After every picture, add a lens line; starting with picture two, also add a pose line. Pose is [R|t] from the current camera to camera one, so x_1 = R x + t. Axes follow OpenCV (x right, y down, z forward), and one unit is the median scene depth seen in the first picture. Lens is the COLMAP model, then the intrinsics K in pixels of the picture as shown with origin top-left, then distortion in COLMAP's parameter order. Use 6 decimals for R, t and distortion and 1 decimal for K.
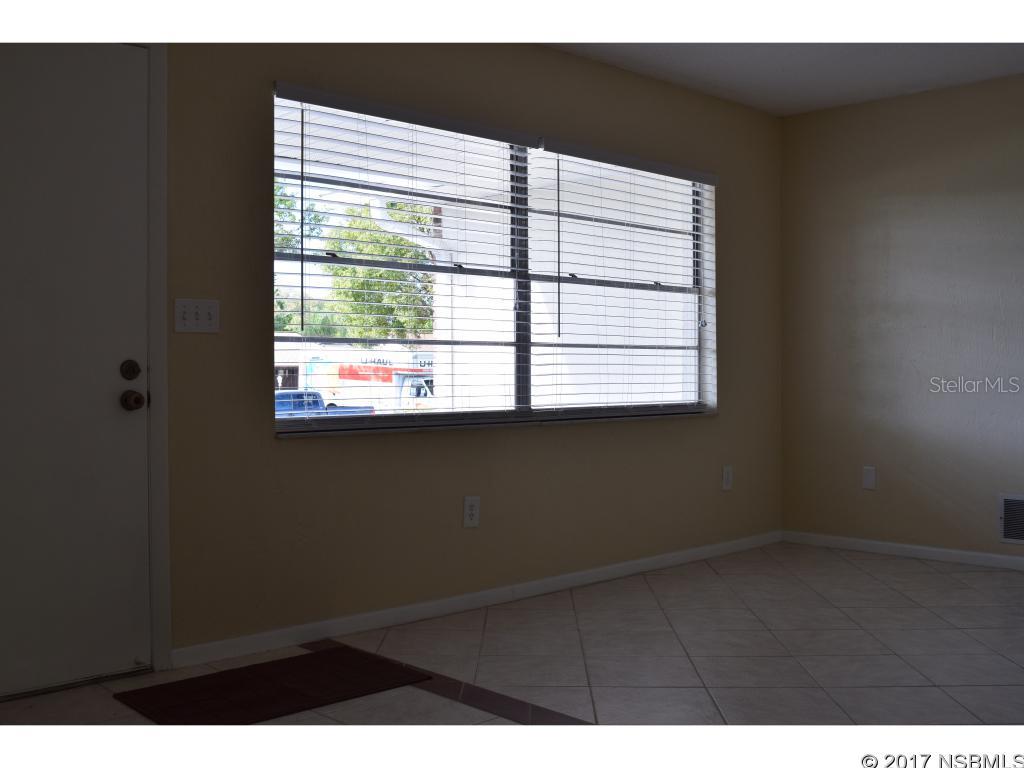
lens RADIAL K [[1078.1, 0, 512.0], [0, 1078.1, 384.0], [0, 0, 1]] dist [0.001559, 0.000929]
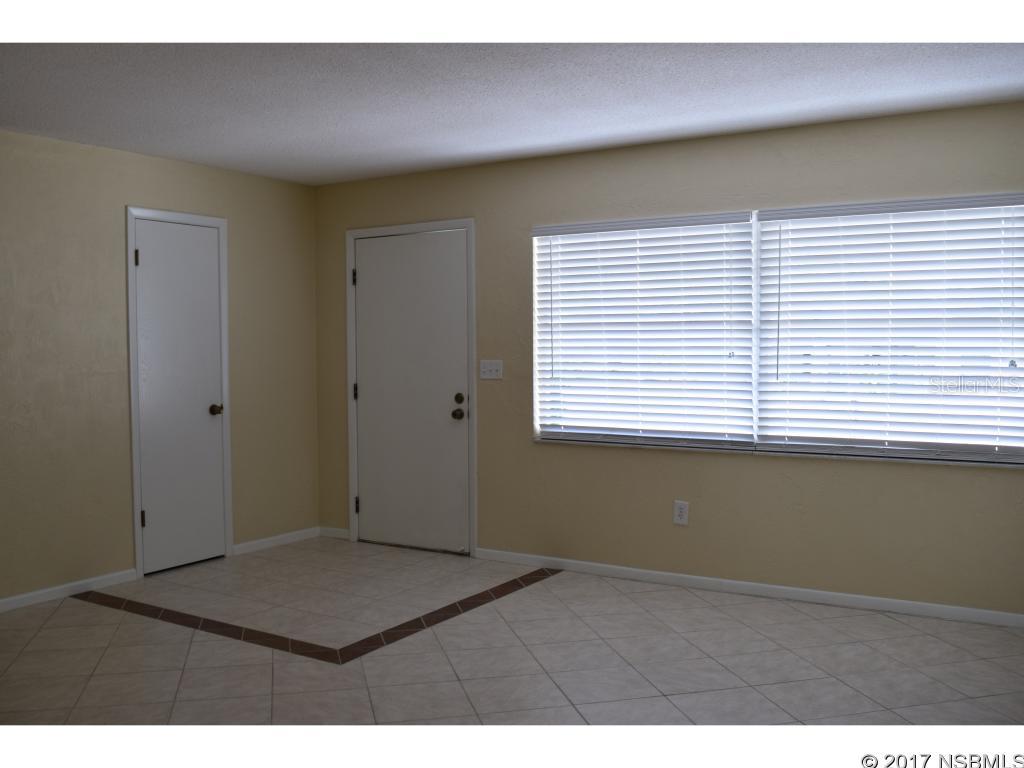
lens RADIAL K [[964.8, 0, 512.0], [0, 964.8, 384.0], [0, 0, 1]] dist [-0.057515, 0.006516]
pose [[0.246348, 0.035817, -0.968519, 1.302047], [-0.007089, 0.999357, 0.035154, -0.097253], [0.969155, -0.001794, 0.246444, 0.641774]]
